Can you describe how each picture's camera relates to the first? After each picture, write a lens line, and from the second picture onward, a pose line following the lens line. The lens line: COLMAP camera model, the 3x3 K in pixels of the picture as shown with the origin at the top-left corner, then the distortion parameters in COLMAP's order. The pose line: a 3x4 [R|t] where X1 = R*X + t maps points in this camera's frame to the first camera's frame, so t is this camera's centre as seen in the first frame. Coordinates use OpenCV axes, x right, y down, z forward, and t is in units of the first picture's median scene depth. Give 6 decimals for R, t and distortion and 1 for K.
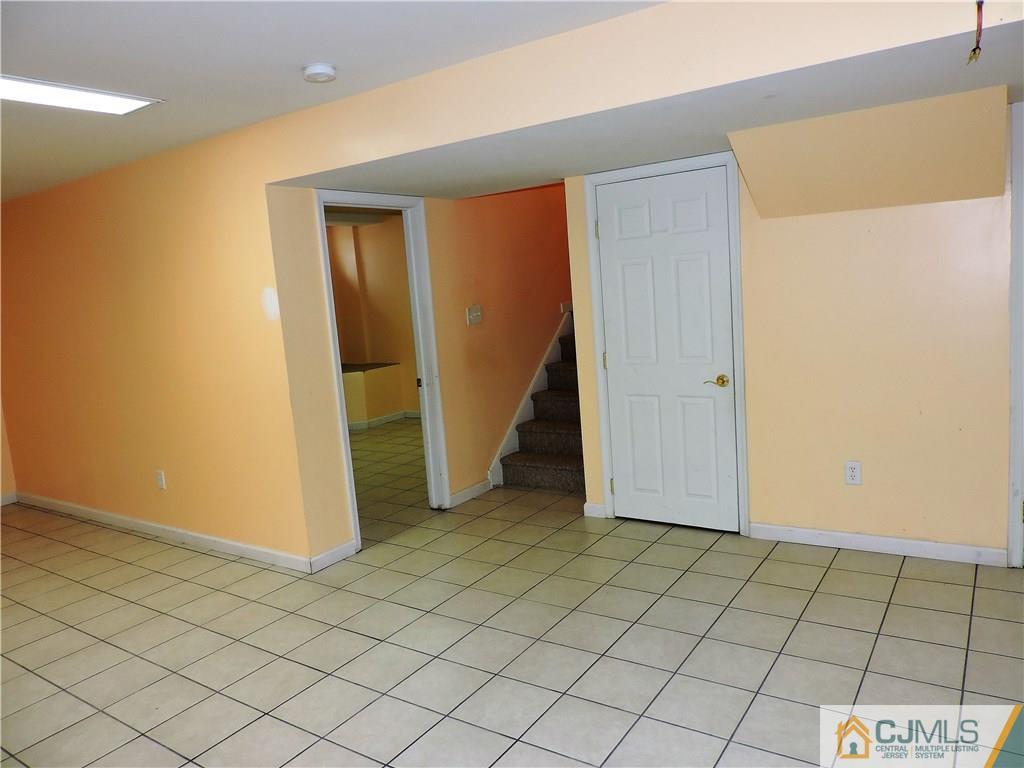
lens RADIAL K [[728.9, 0, 514.5], [0, 728.9, 380.9], [0, 0, 1]] dist [-0.023753, 0.005942]
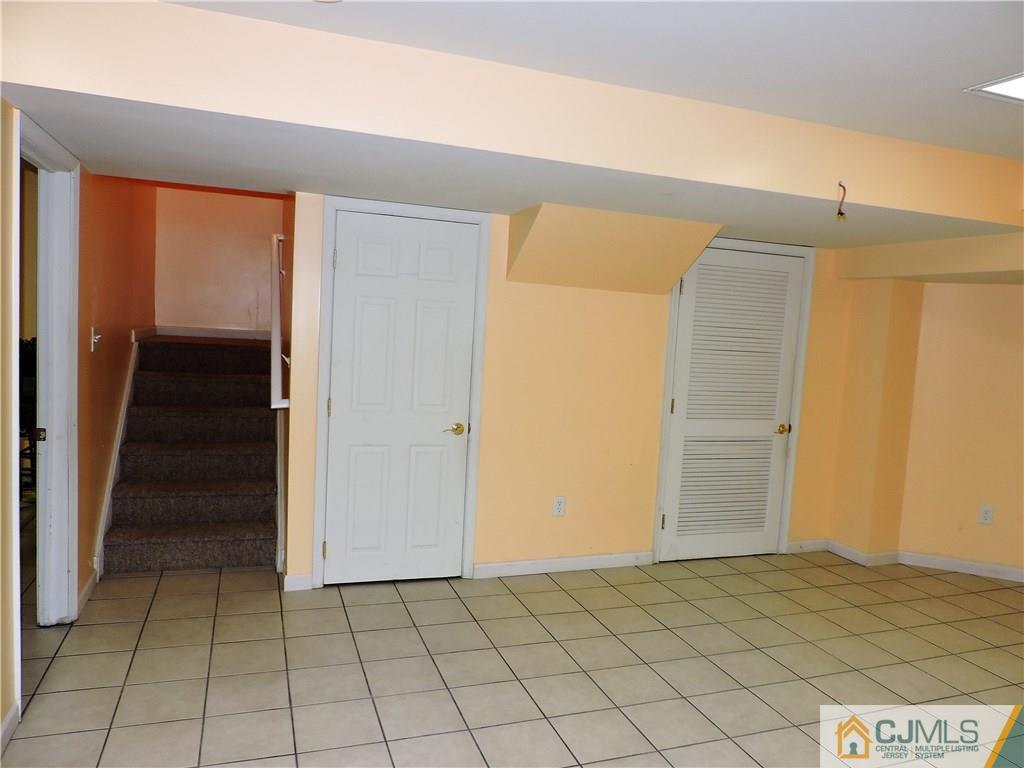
lens RADIAL K [[728.9, 0, 513.6], [0, 728.9, 387.0], [0, 0, 1]] dist [-0.023753, 0.005942]
pose [[0.580278, 0.037900, 0.813536, -0.480390], [0.003772, 0.998781, -0.049221, -0.008145], [-0.814410, 0.031631, 0.579427, 0.320711]]
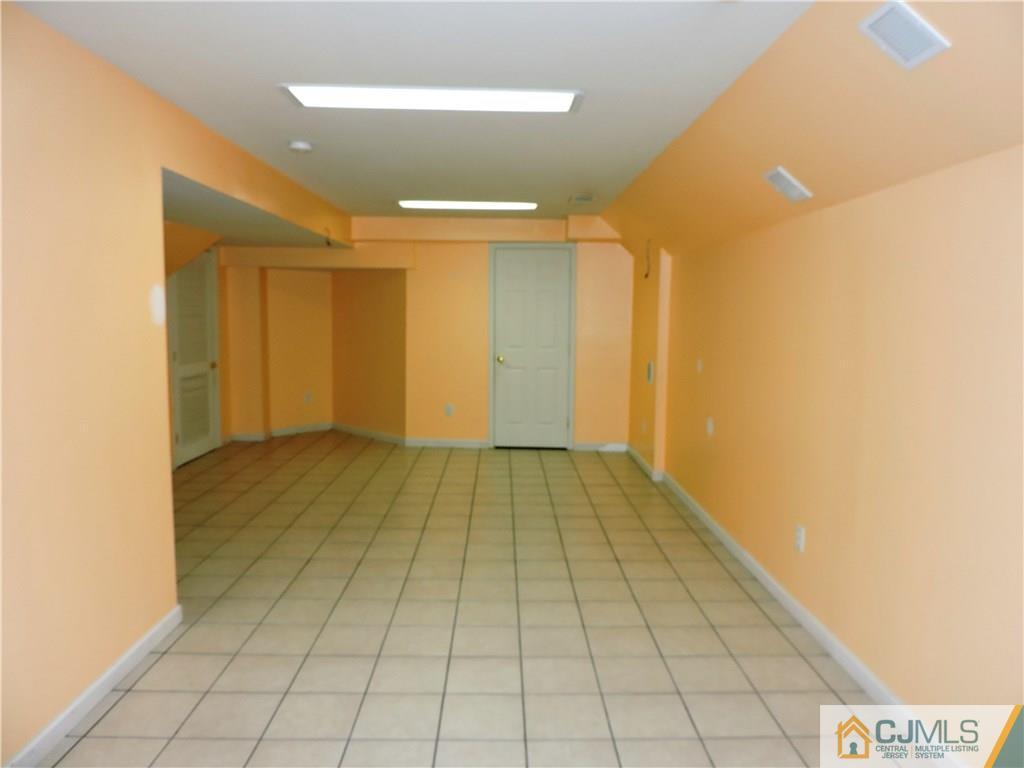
lens RADIAL K [[728.9, 0, 511.3], [0, 728.9, 383.6], [0, 0, 1]] dist [-0.023753, 0.005942]
pose [[-0.577673, -0.001845, 0.816266, -1.153311], [0.148194, 0.983142, 0.107100, -0.036209], [-0.802703, 0.182834, -0.567661, 1.074503]]
